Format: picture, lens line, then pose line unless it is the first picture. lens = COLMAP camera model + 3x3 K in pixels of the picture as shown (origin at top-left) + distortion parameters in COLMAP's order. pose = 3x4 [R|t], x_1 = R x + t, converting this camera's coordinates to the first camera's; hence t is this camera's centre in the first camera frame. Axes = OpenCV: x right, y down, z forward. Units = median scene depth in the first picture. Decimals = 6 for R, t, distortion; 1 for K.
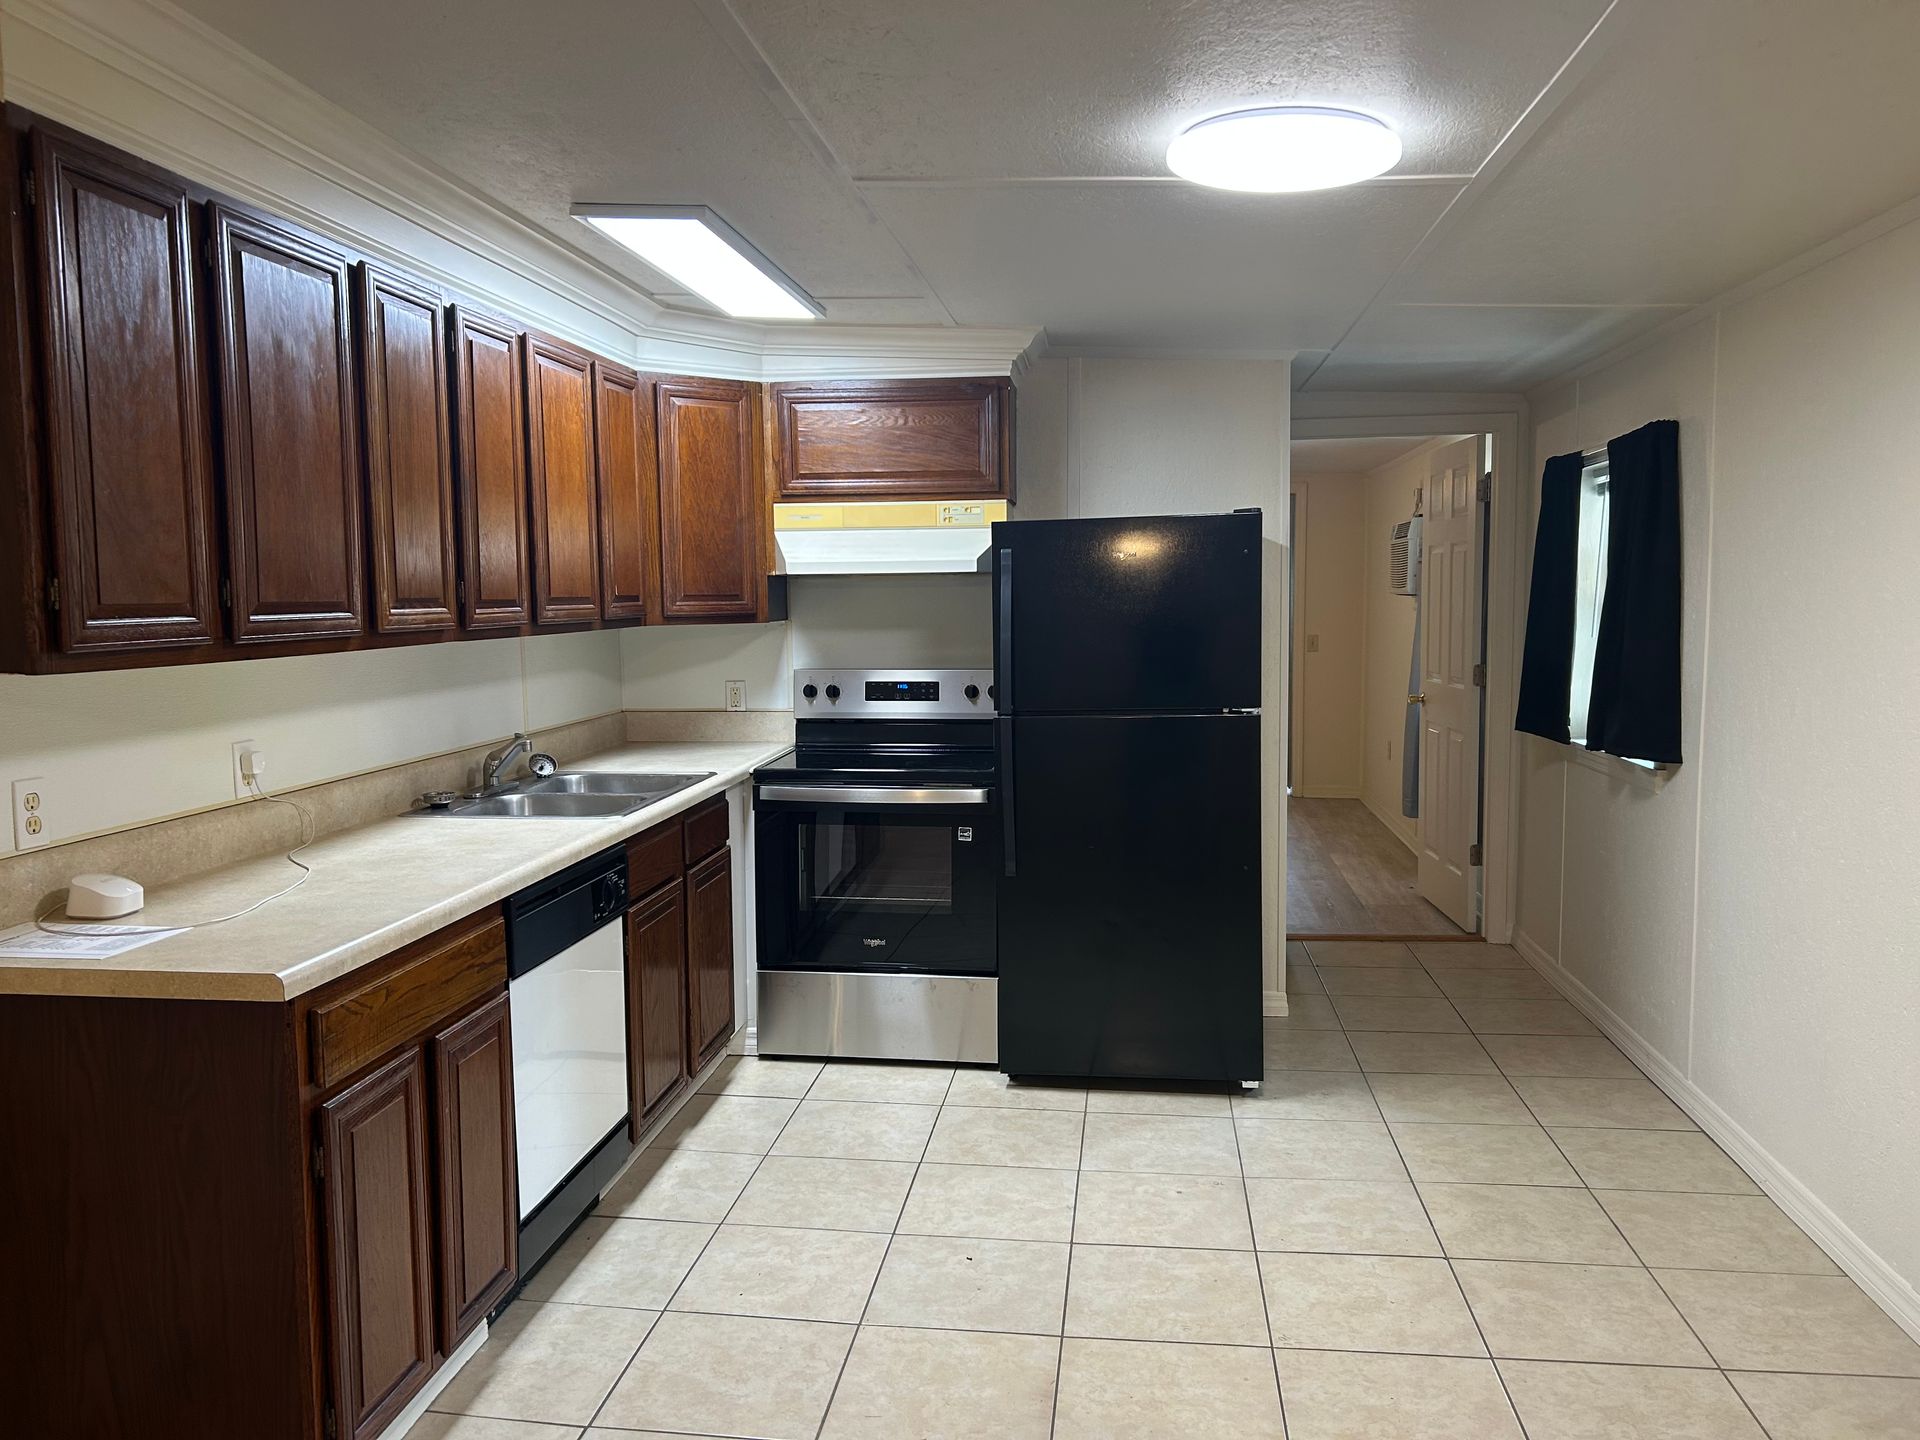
lens RADIAL K [[1476.6, 0, 960.0], [0, 1476.6, 720.0], [0, 0, 1]] dist [0.069001, -0.076064]
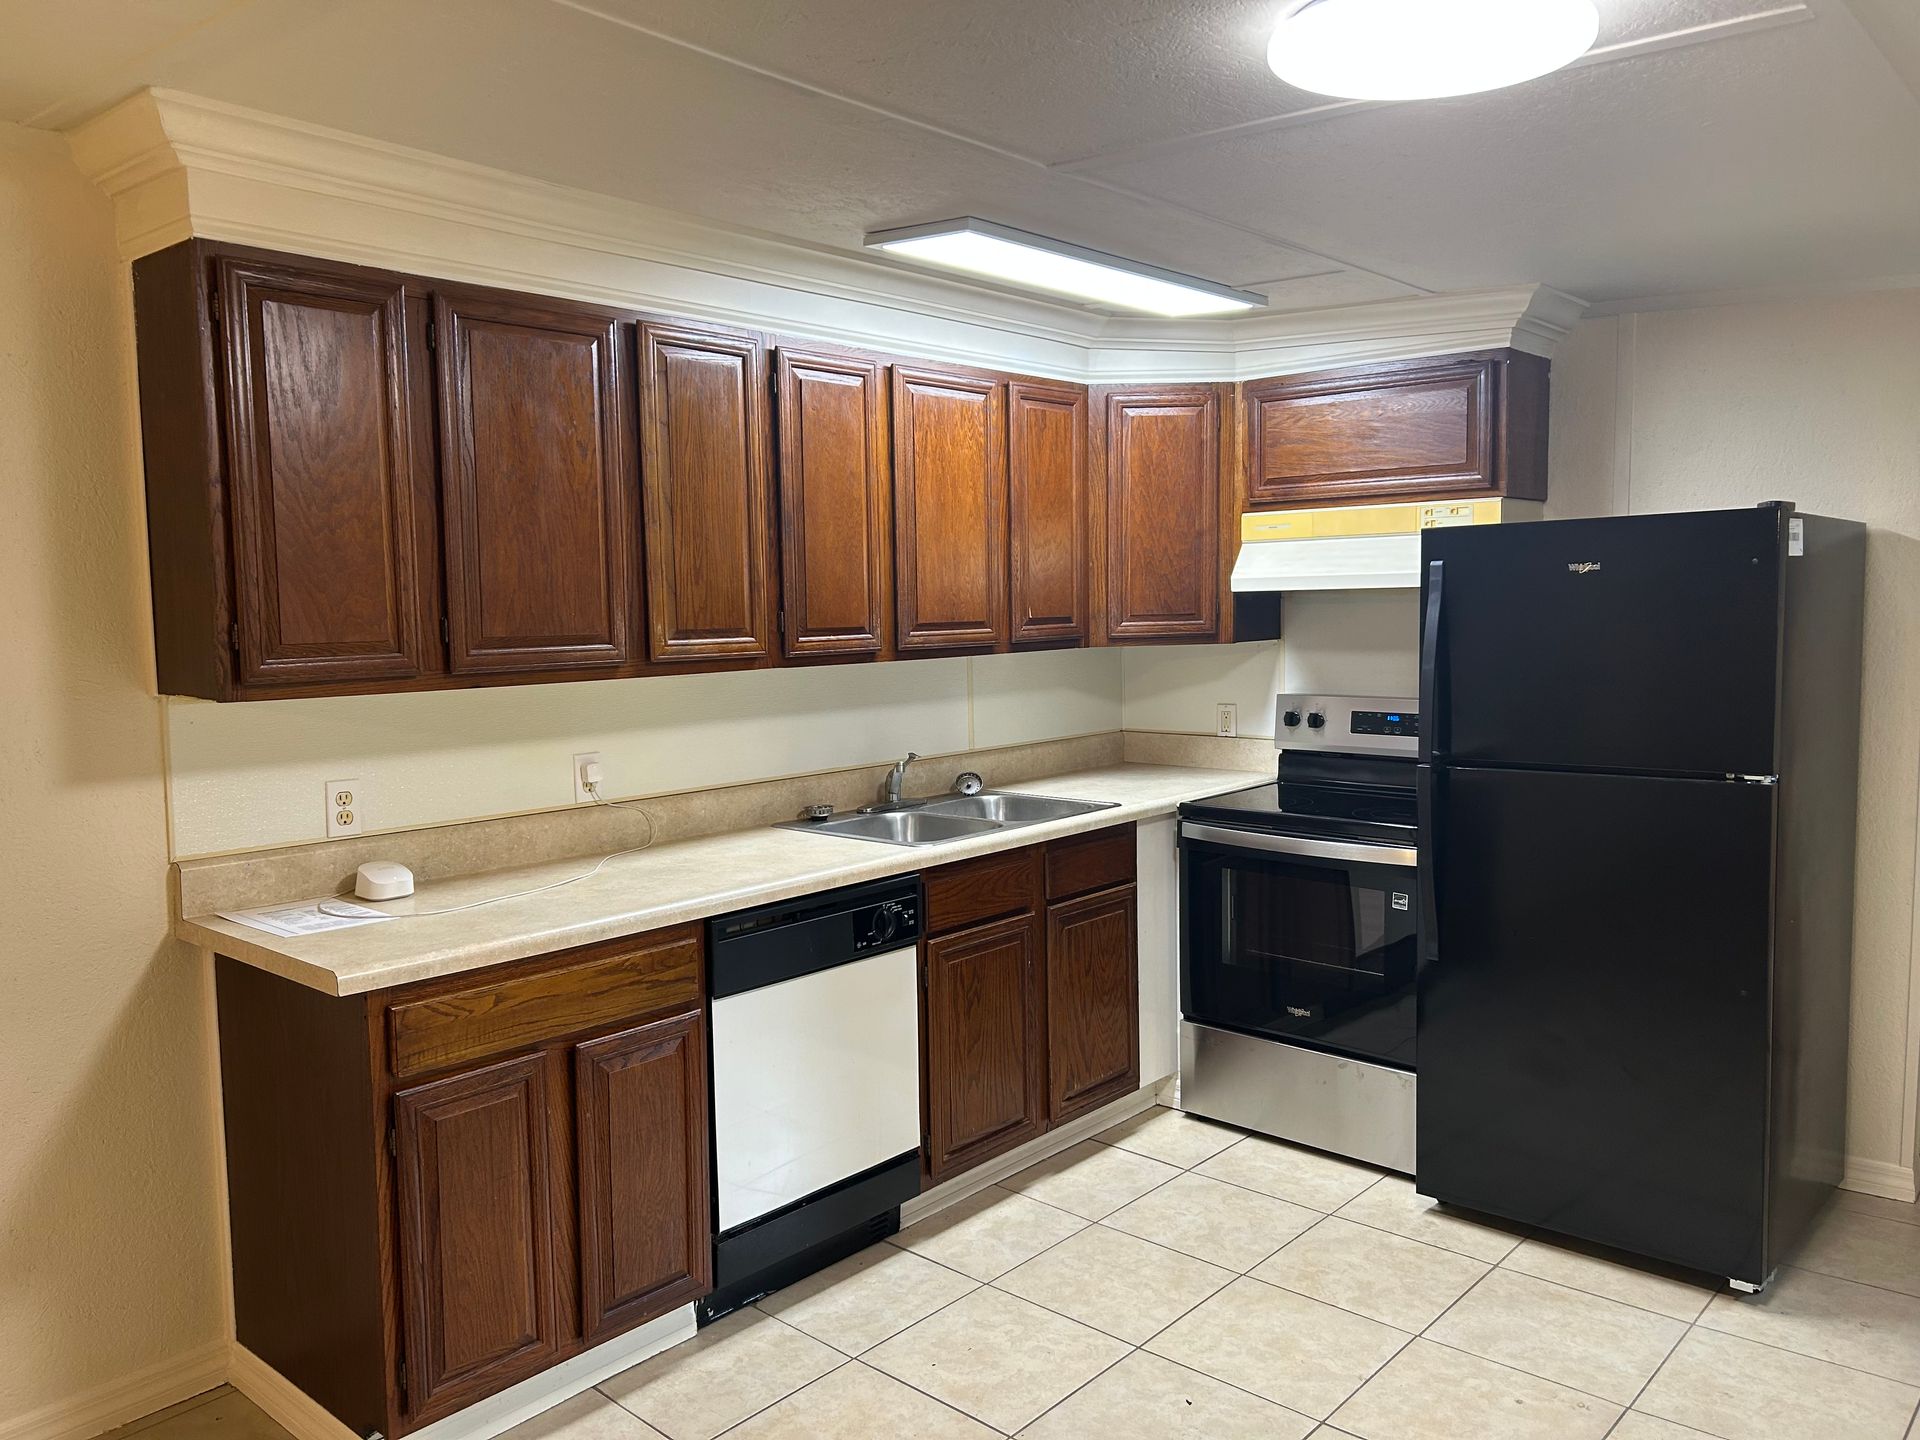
lens RADIAL K [[1476.6, 0, 960.0], [0, 1476.6, 720.0], [0, 0, 1]] dist [0.069001, -0.076064]
pose [[0.820767, 0.044806, -0.569504, 0.300182], [-0.041985, 0.998955, 0.018085, -0.032763], [0.569719, 0.009067, 0.821790, 0.174196]]
